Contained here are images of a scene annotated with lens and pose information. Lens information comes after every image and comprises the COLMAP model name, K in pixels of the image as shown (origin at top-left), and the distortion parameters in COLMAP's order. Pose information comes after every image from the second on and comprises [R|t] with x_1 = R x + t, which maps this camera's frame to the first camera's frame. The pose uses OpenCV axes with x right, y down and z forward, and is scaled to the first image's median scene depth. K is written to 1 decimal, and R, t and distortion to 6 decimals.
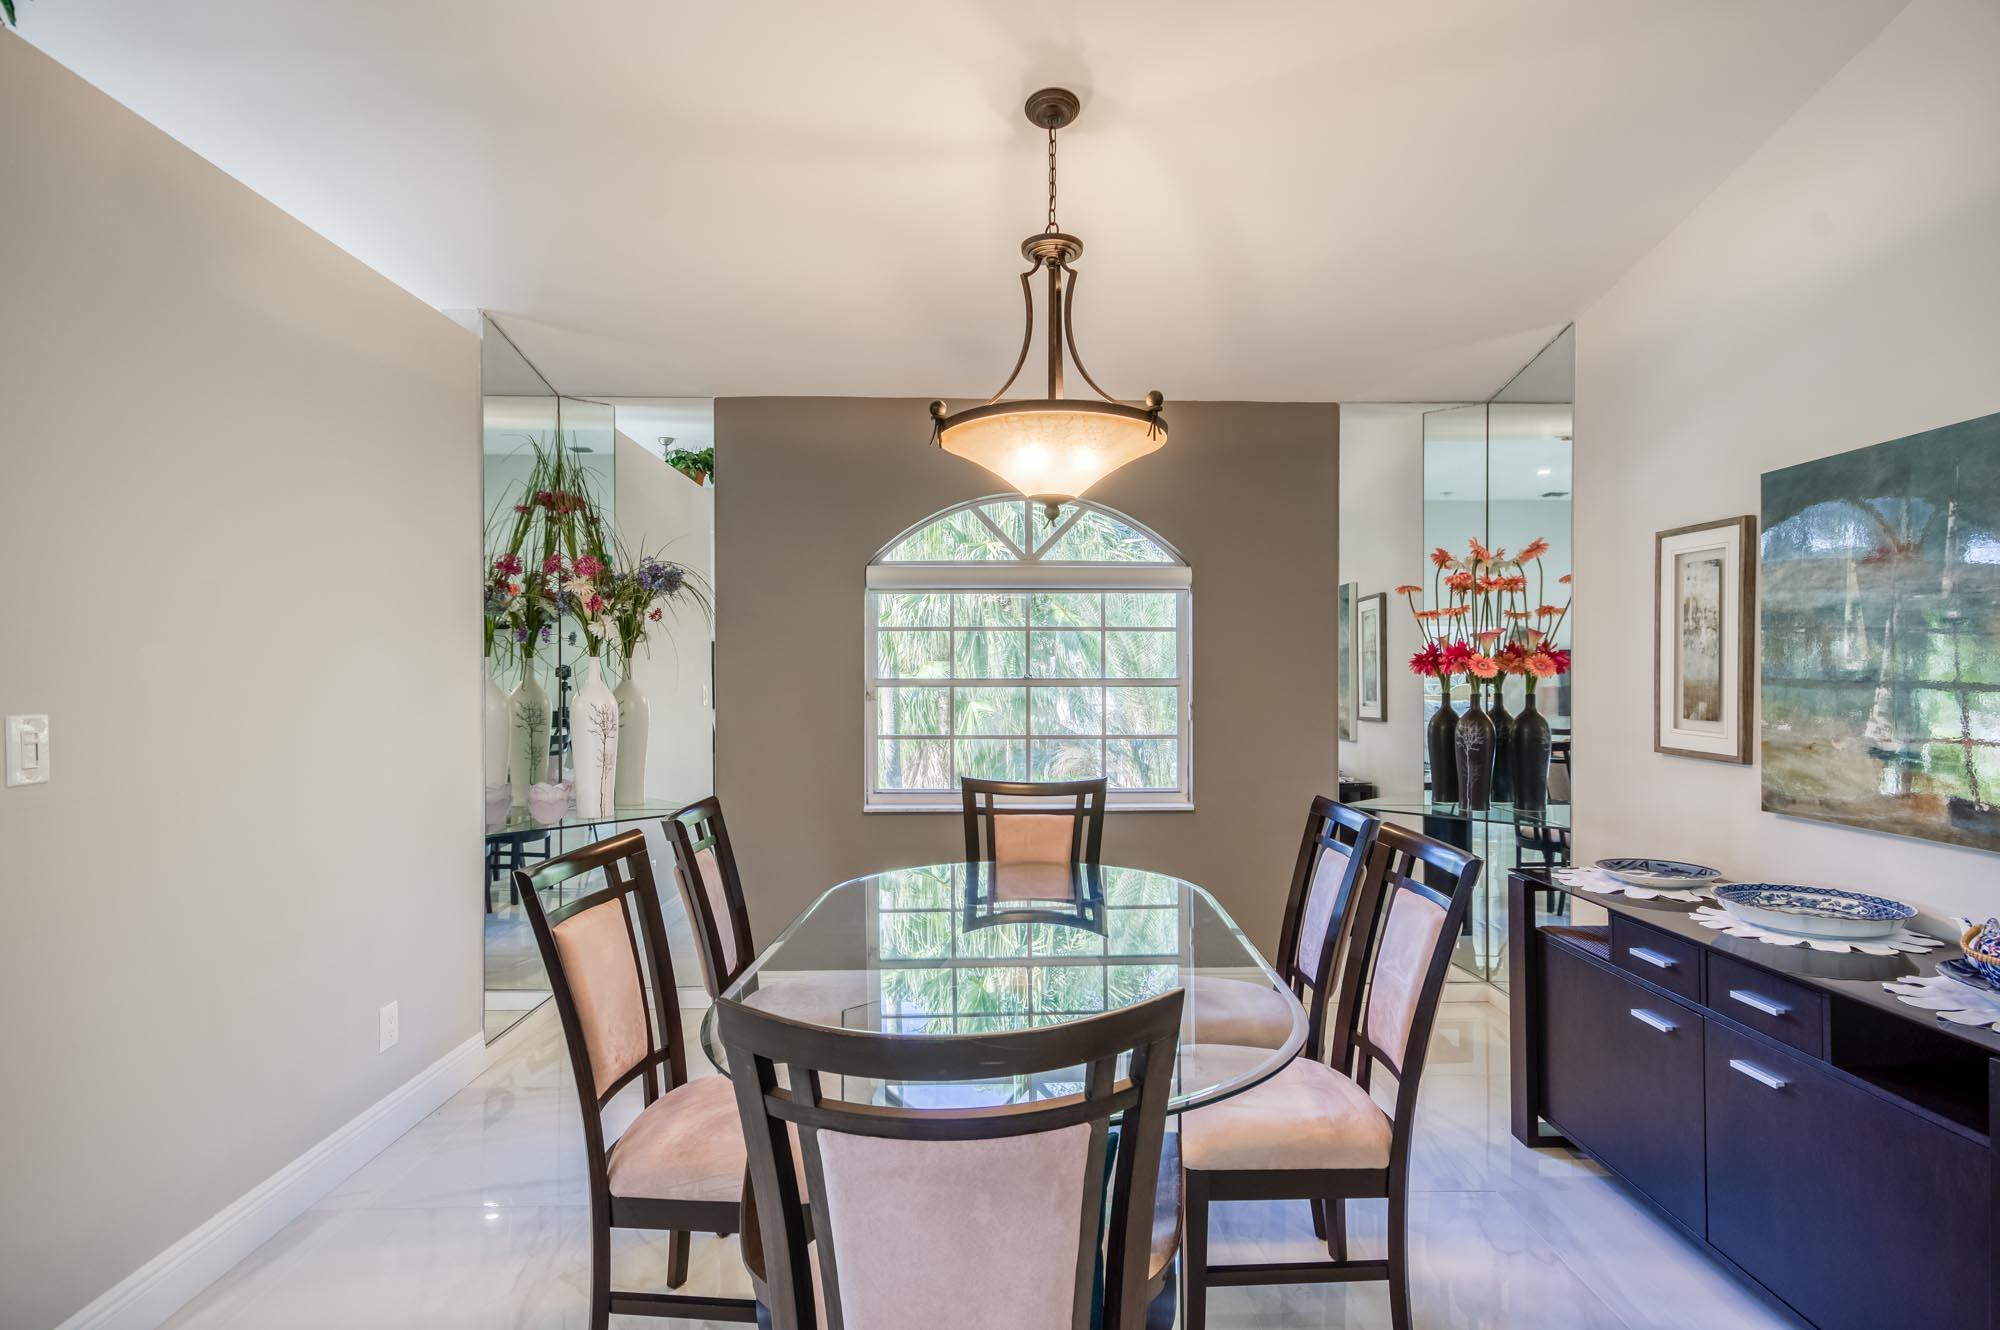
lens RADIAL K [[1012.2, 0, 1000.0], [0, 1012.2, 665.0], [0, 0, 1]] dist [-0.002583, -0.000386]
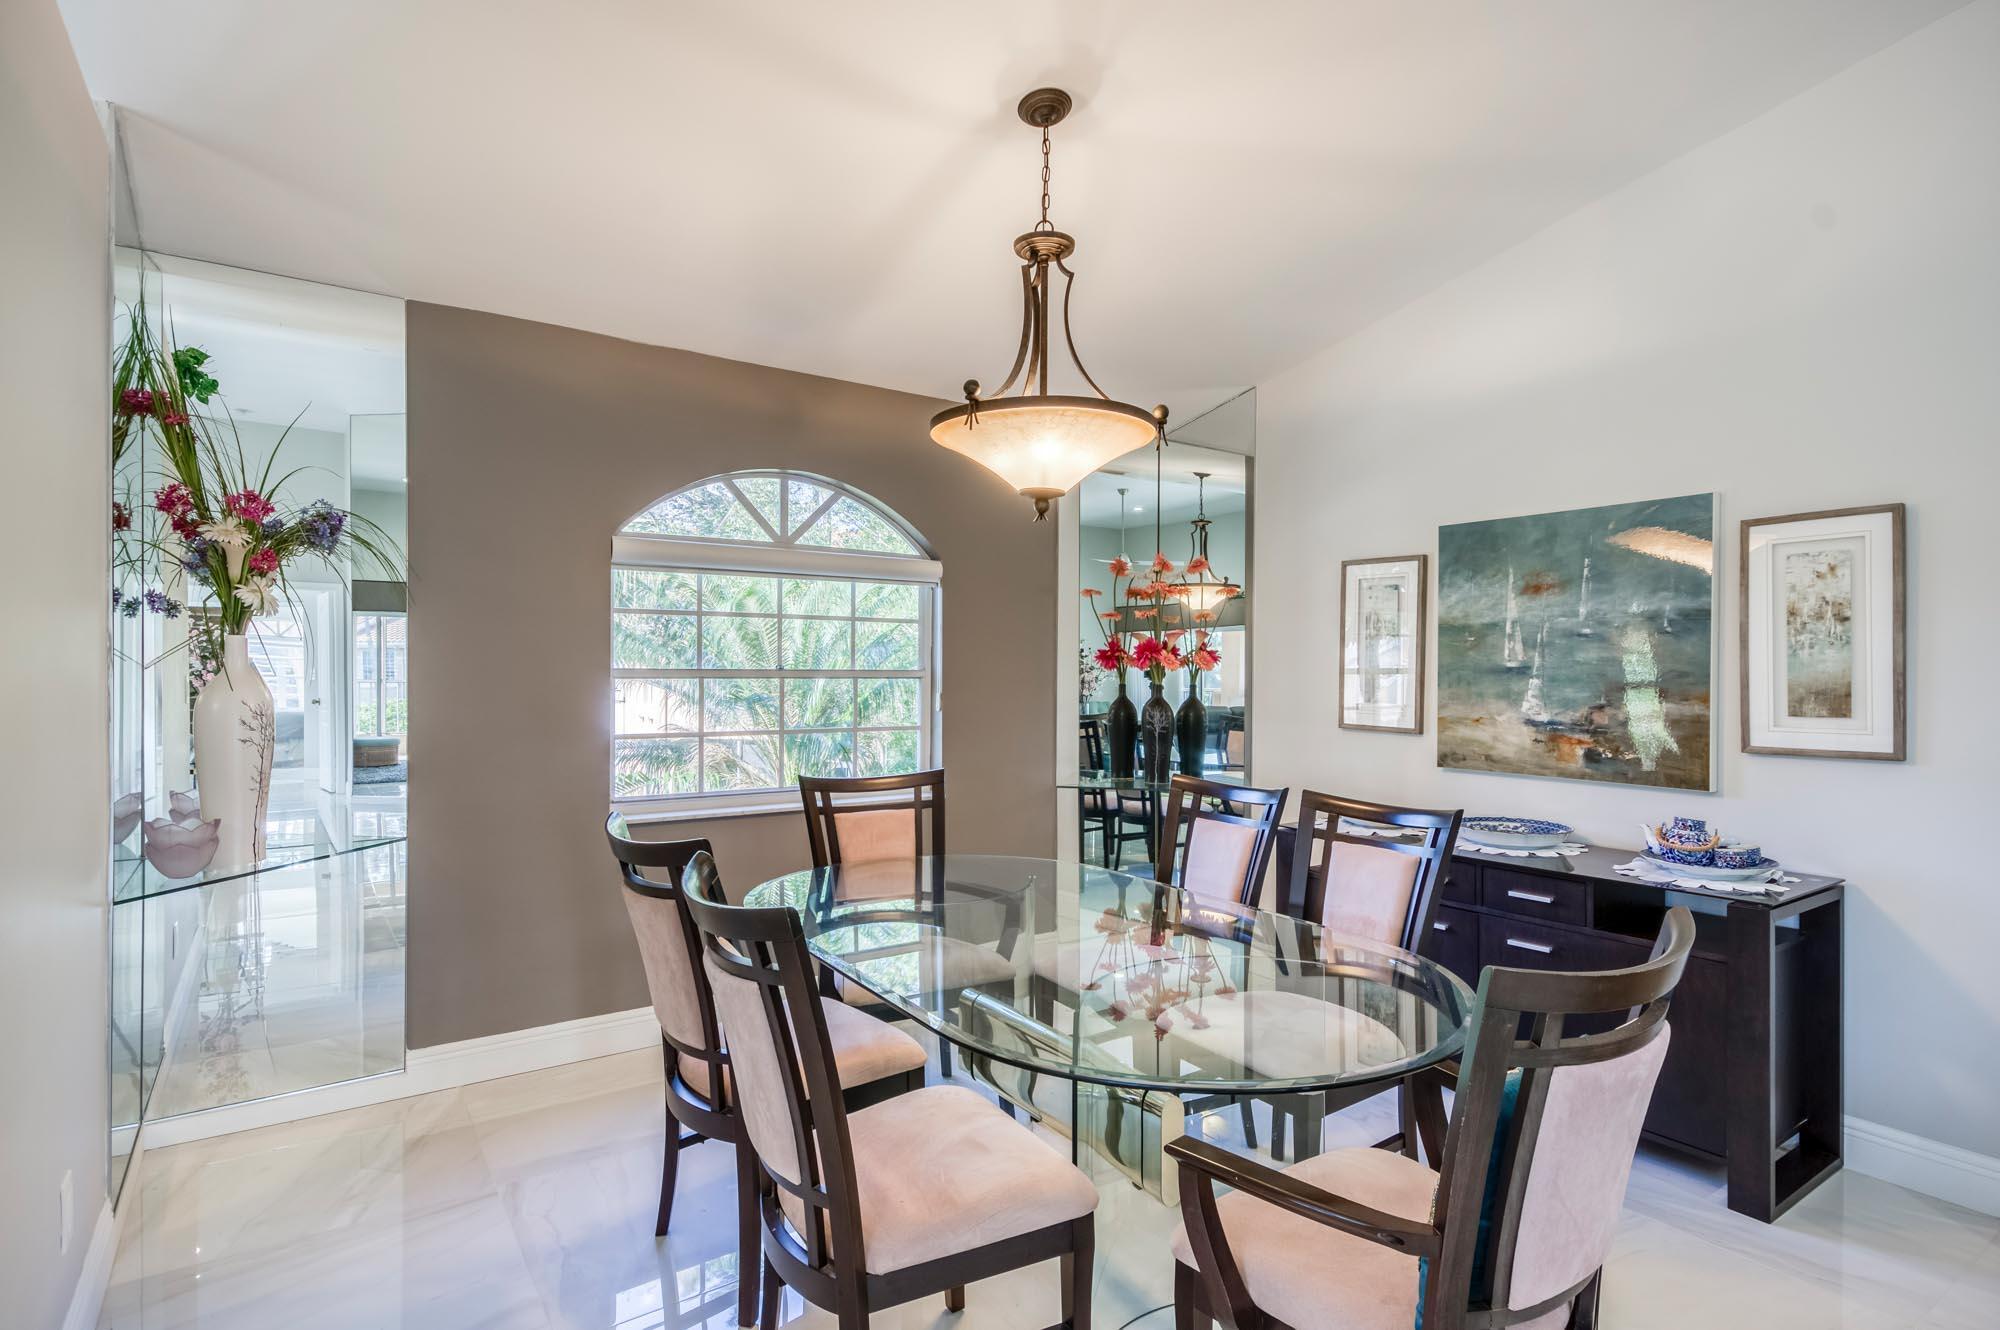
lens RADIAL K [[1031.5, 0, 1000.0], [0, 1031.5, 665.0], [0, 0, 1]] dist [0.005484, 0.000582]
pose [[0.826532, 0.007802, 0.562836, -0.546782], [-0.012543, 0.999911, 0.004559, 0.004324], [-0.562750, -0.010827, 0.826556, 0.158475]]
